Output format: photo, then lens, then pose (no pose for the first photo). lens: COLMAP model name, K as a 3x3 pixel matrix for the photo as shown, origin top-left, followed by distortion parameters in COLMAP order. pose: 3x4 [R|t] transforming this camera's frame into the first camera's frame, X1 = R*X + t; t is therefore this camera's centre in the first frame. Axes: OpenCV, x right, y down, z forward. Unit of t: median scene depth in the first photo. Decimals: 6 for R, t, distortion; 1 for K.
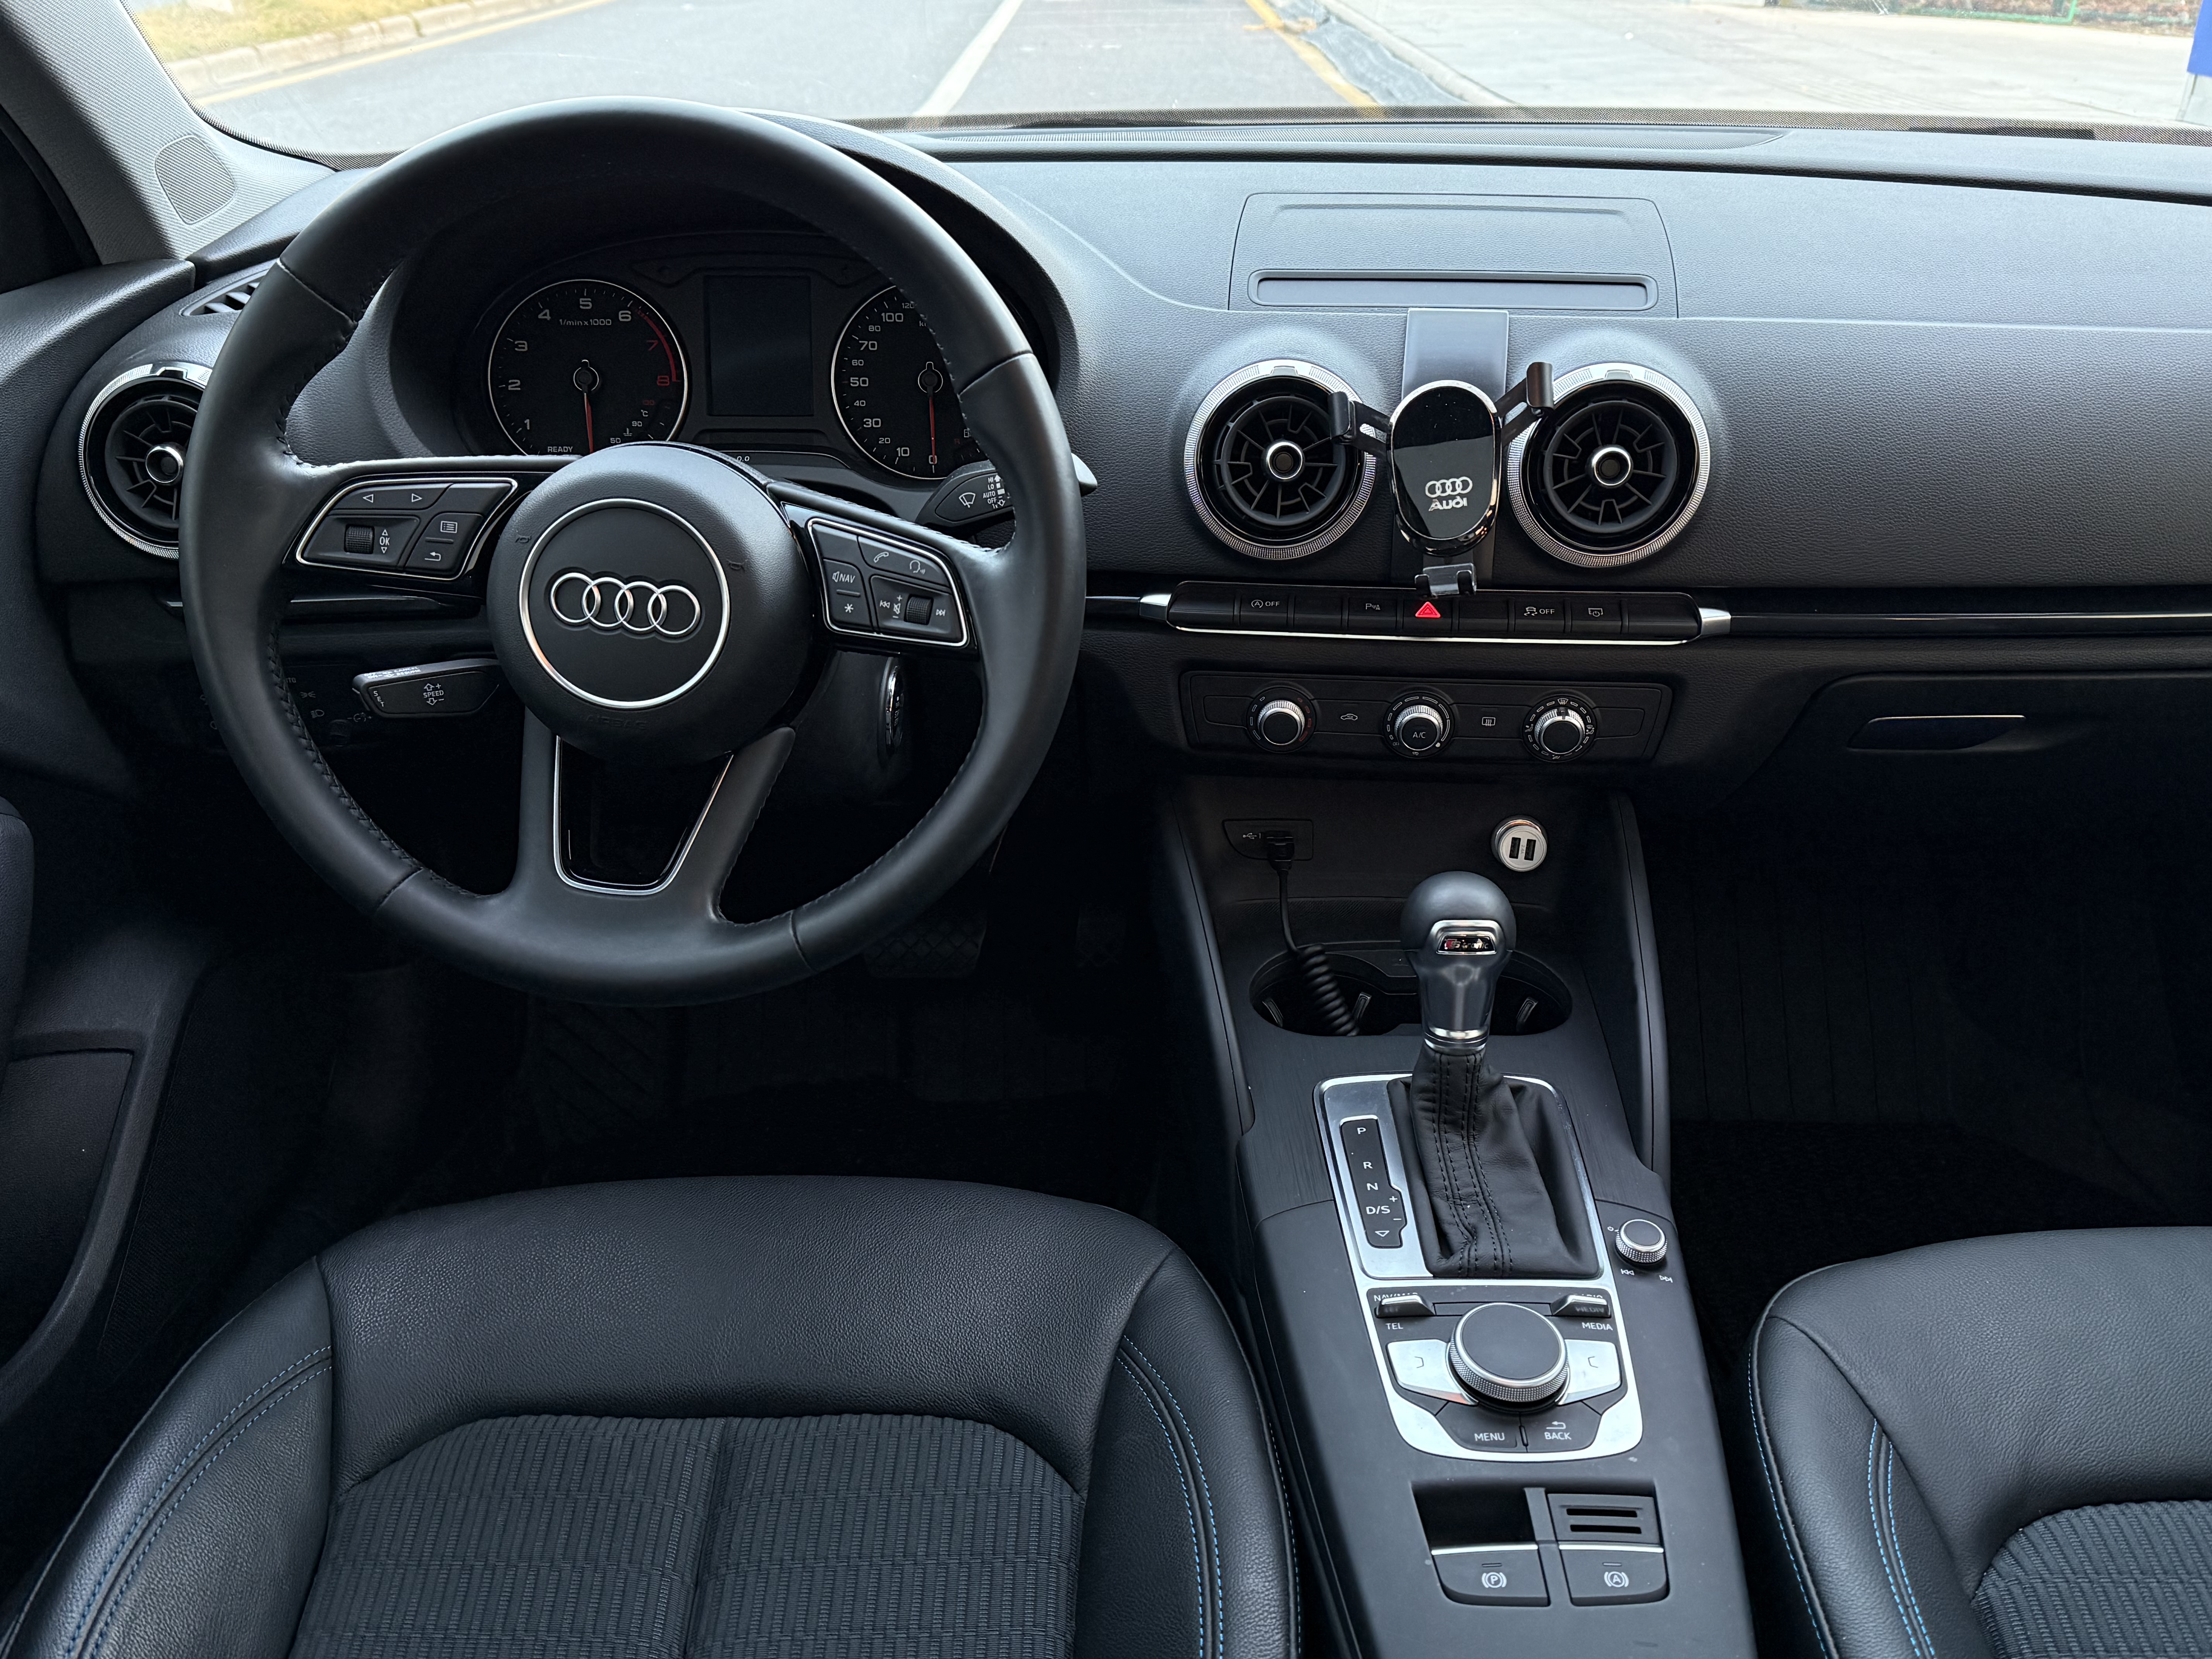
lens RADIAL K [[1795.5, 0, 1109.8], [0, 1795.5, 835.7], [0, 0, 1]] dist [0.202984, -0.434710]
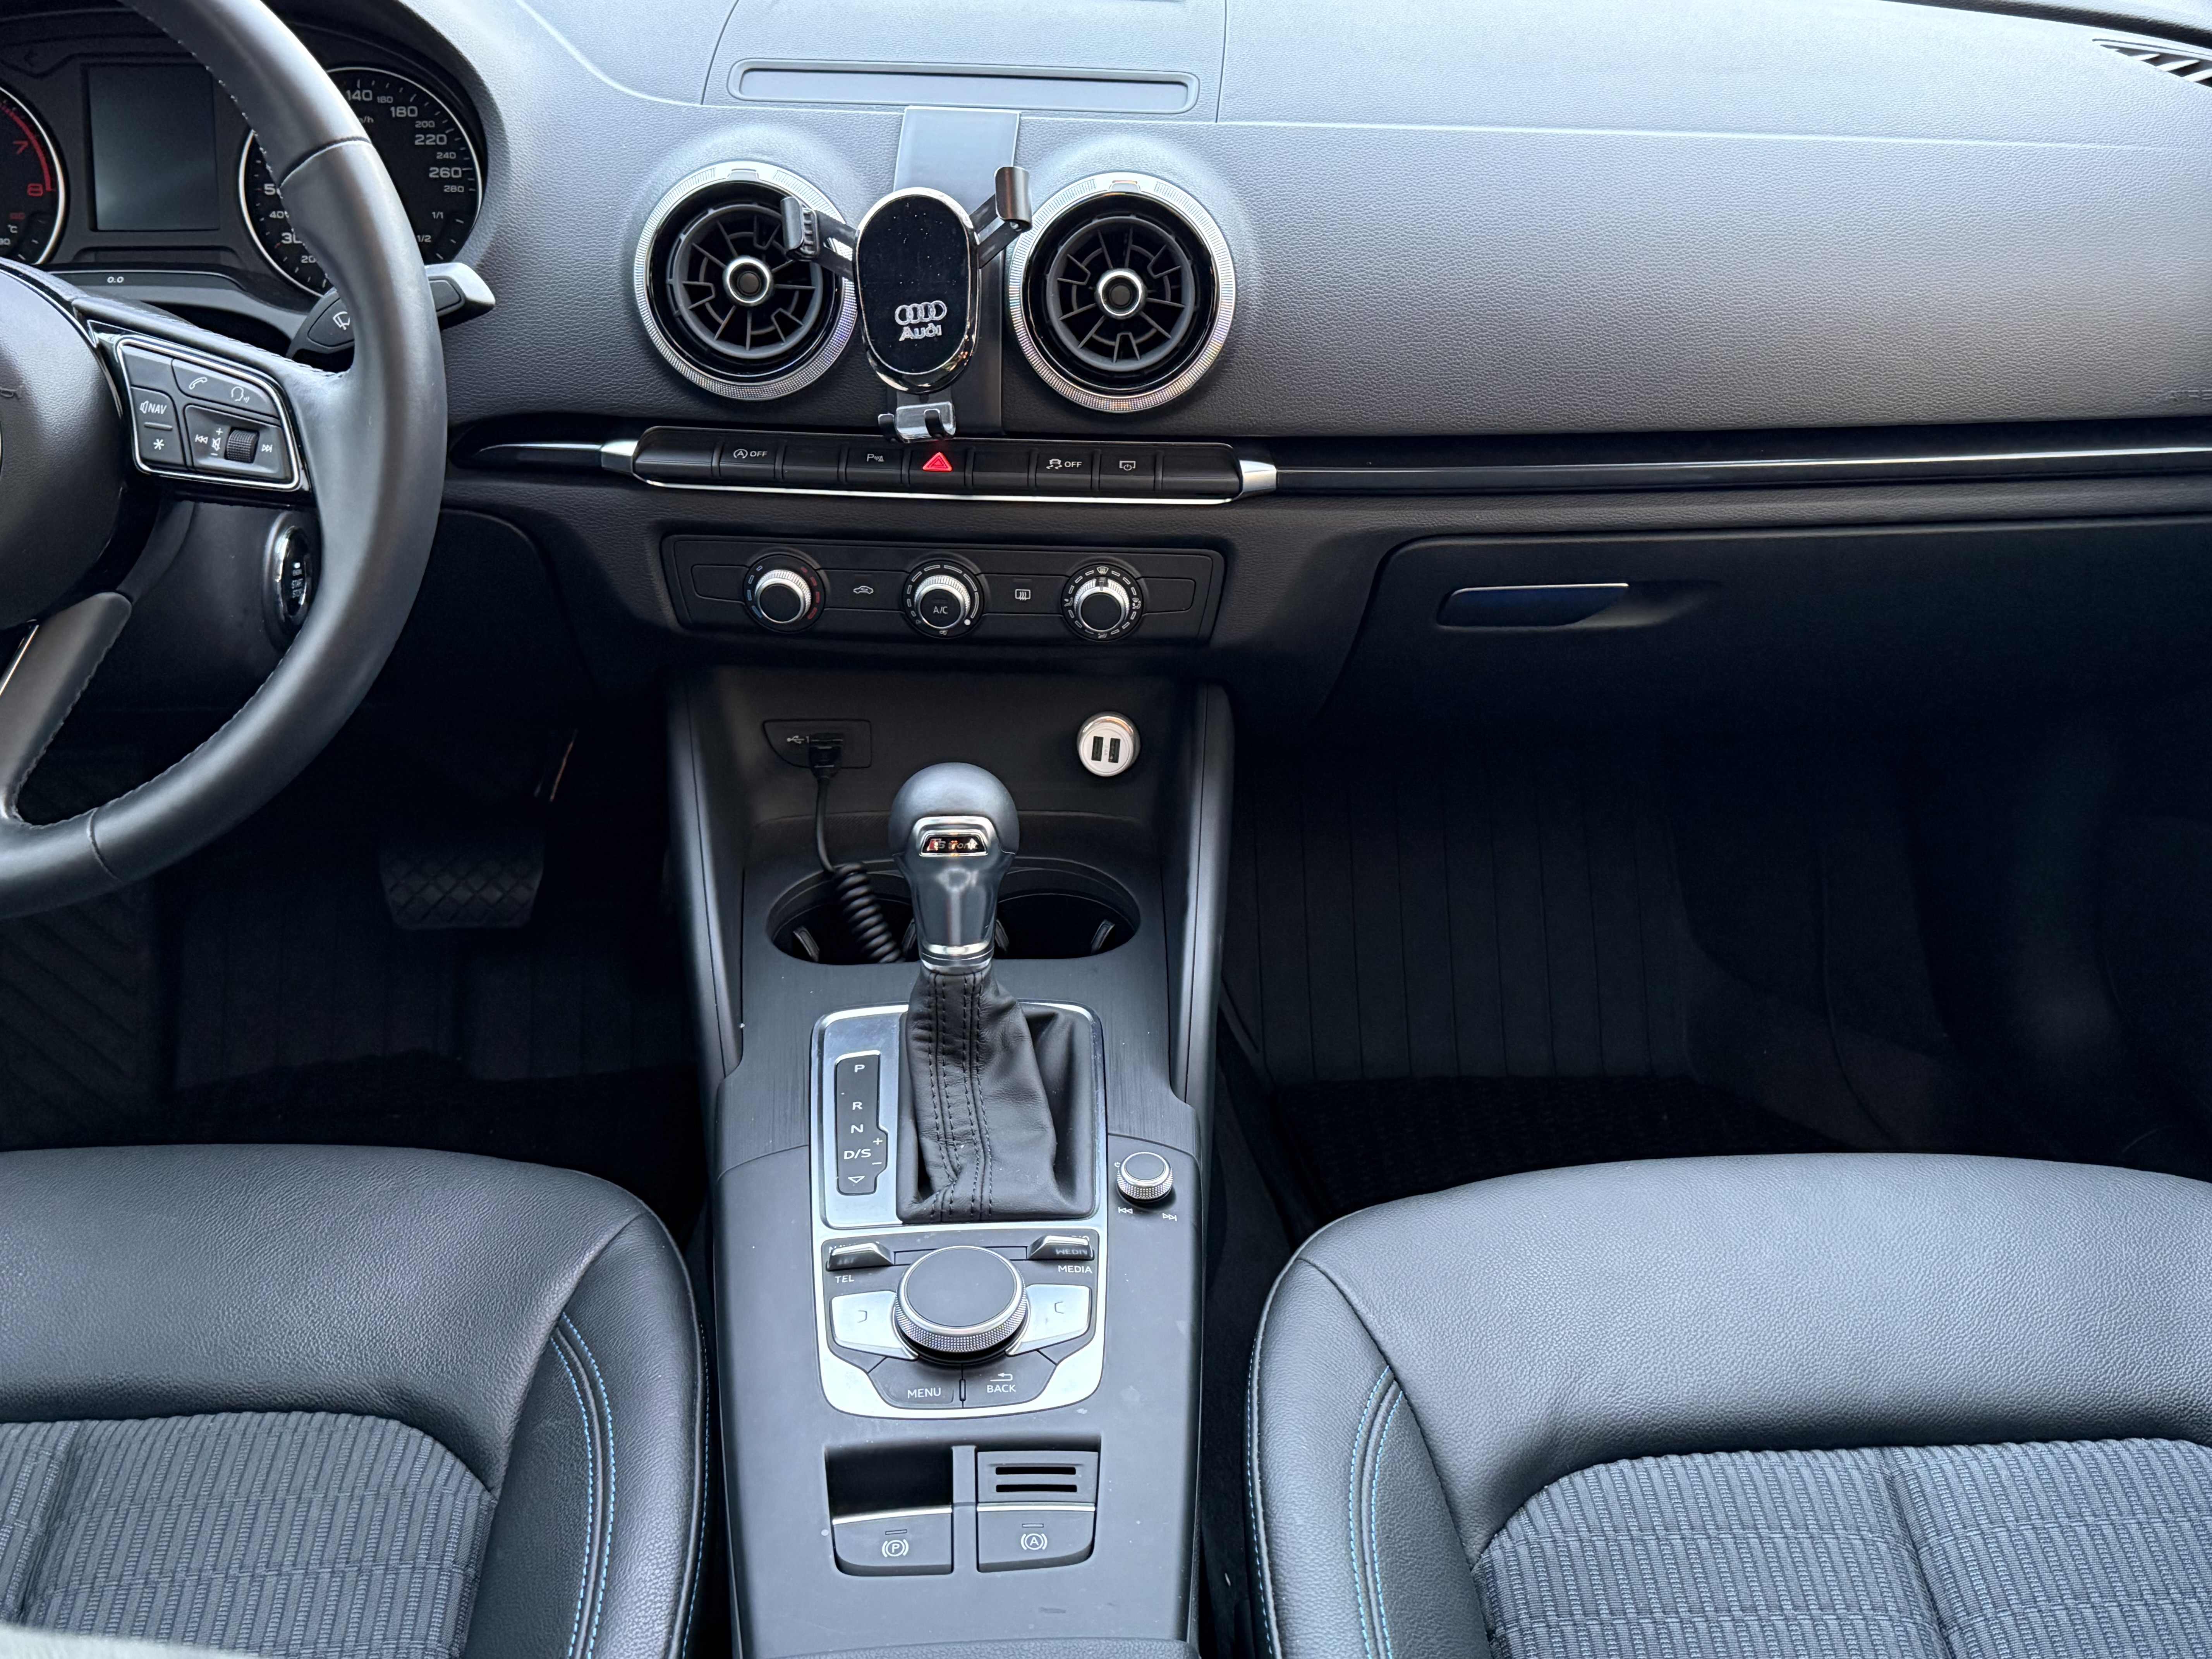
lens RADIAL K [[2213.4, 0, 1111.4], [0, 2213.4, 830.6], [0, 0, 1]] dist [0.200117, -0.437405]
pose [[0.997974, -0.013834, 0.062099, 0.199512], [0.013061, 0.999832, 0.012828, 0.039226], [-0.062266, -0.011991, 0.997988, -0.062030]]
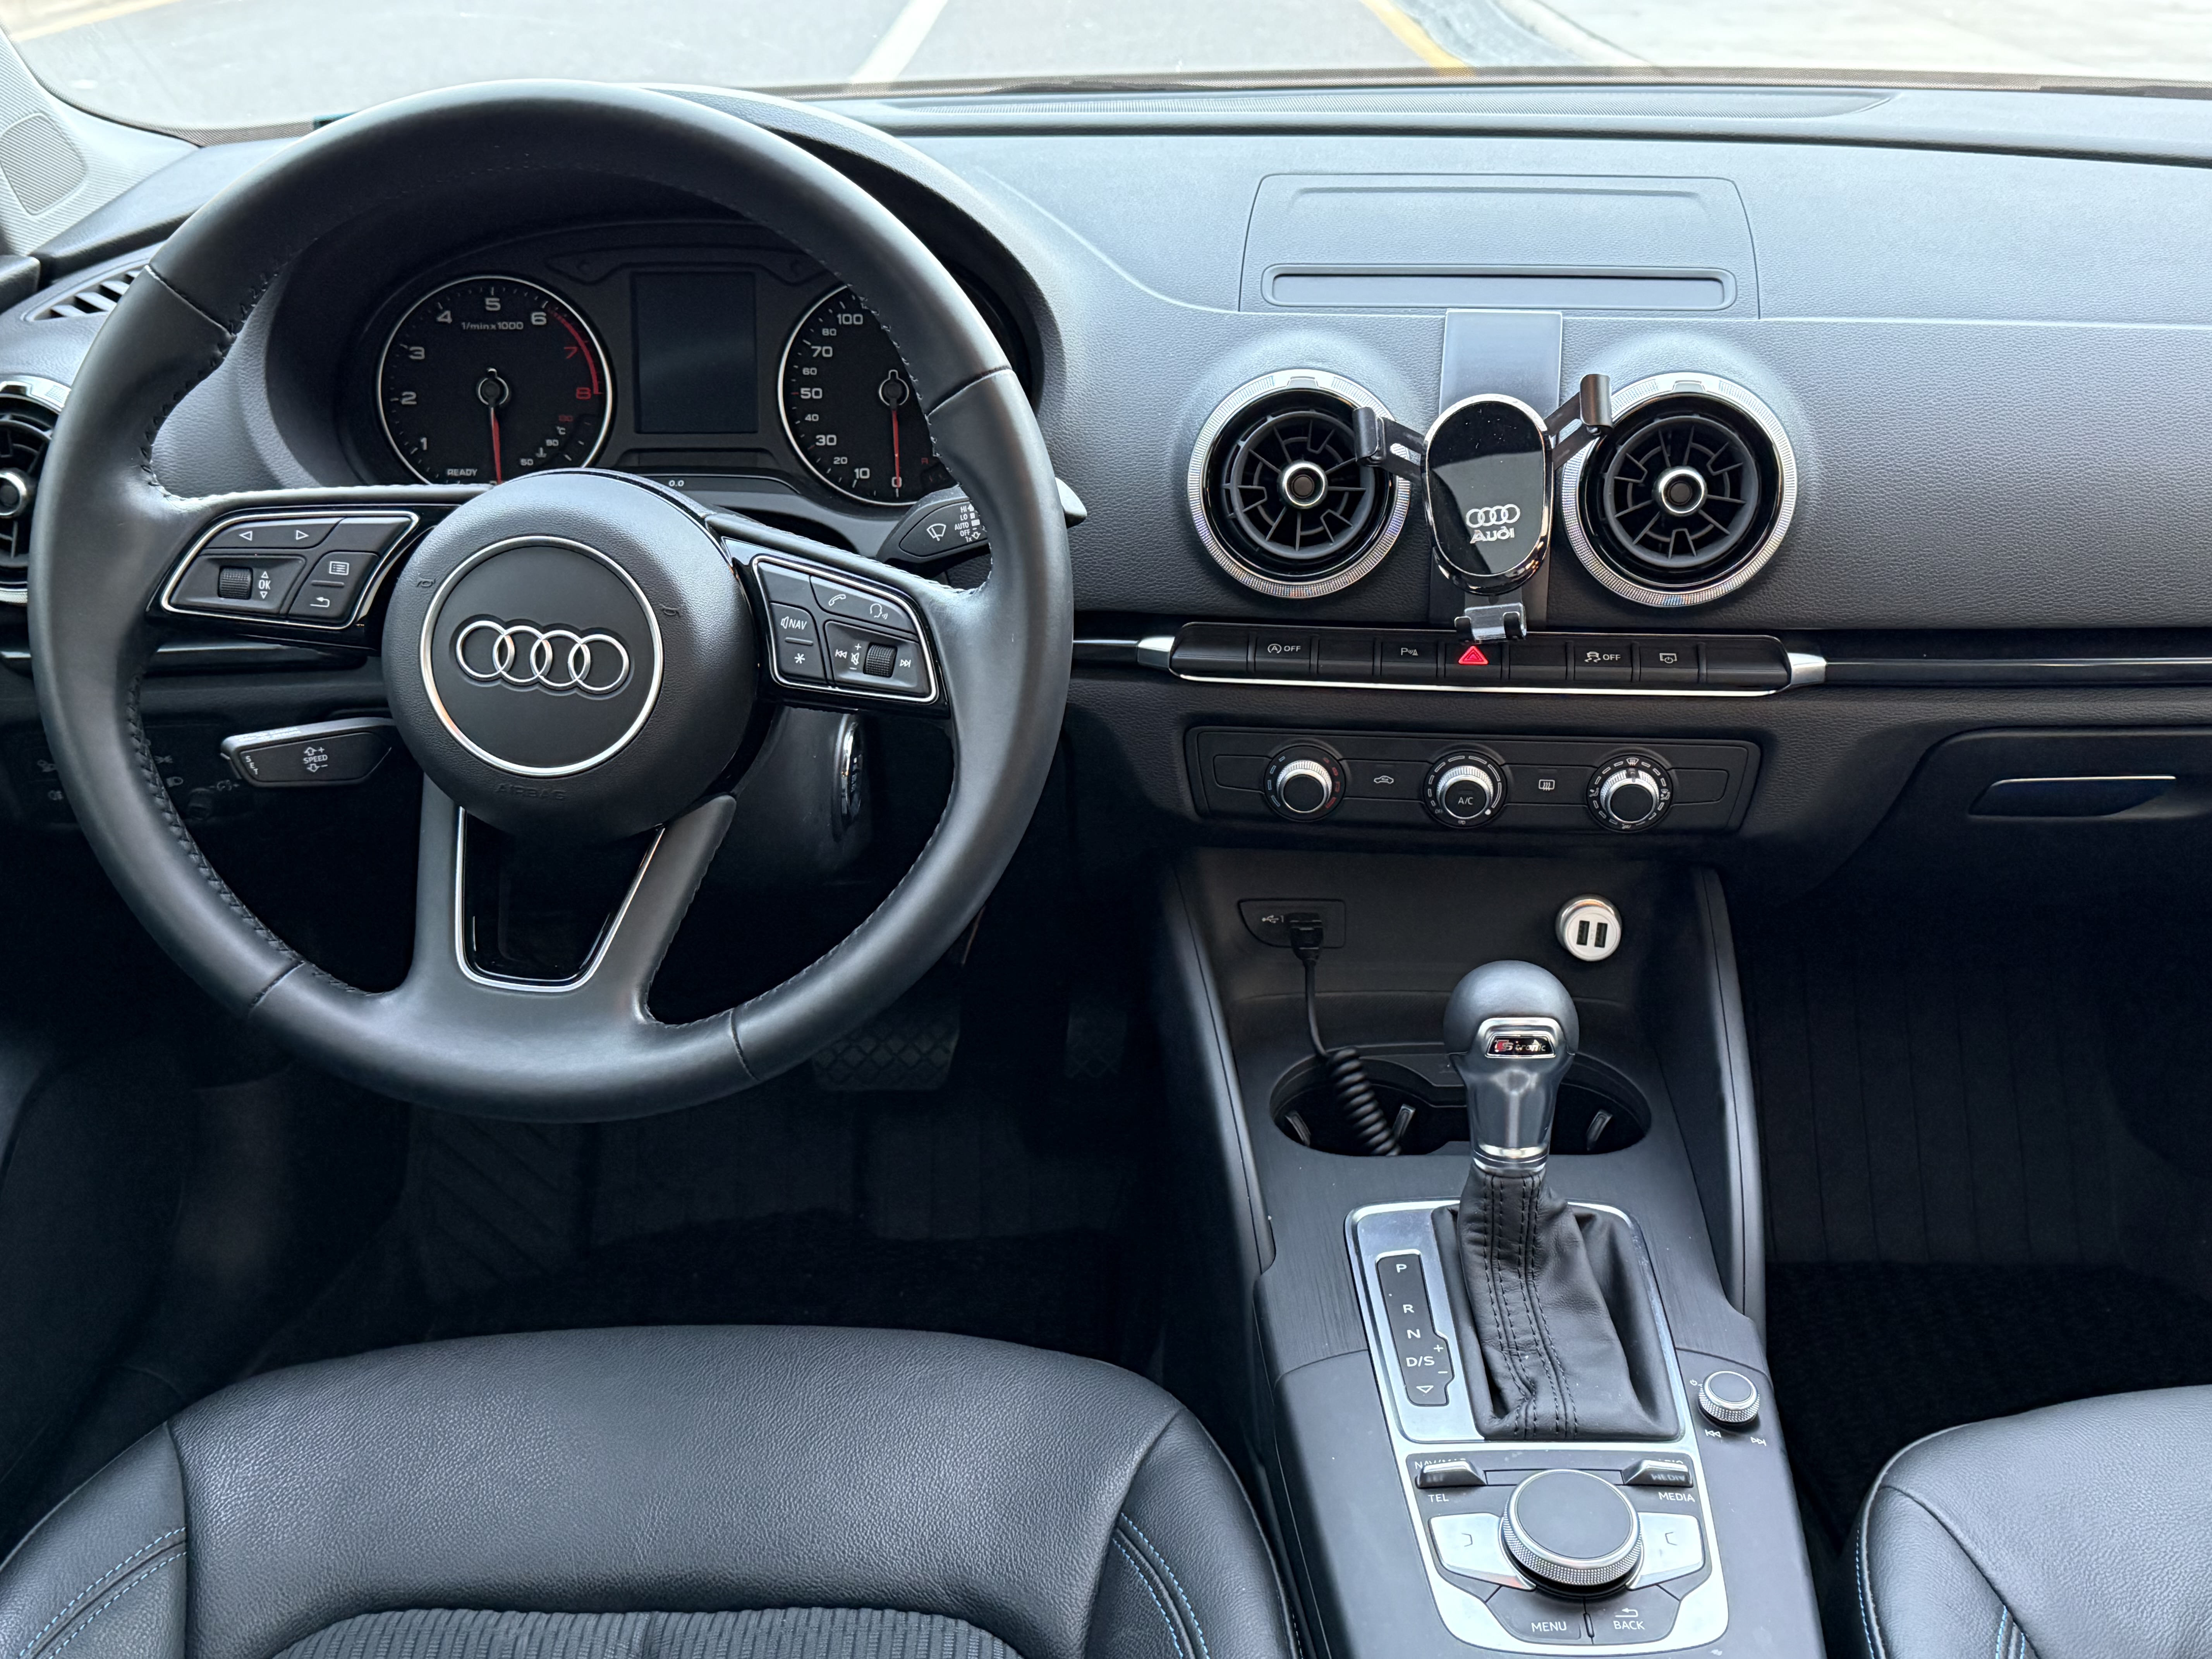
lens RADIAL K [[2213.4, 0, 1111.4], [0, 2213.4, 830.6], [0, 0, 1]] dist [0.200117, -0.437405]
pose [[0.999994, -0.003344, -0.000804, 0.005038], [0.003310, 0.999224, -0.039249, -0.000979], [0.000934, 0.039246, 0.999229, -0.054208]]
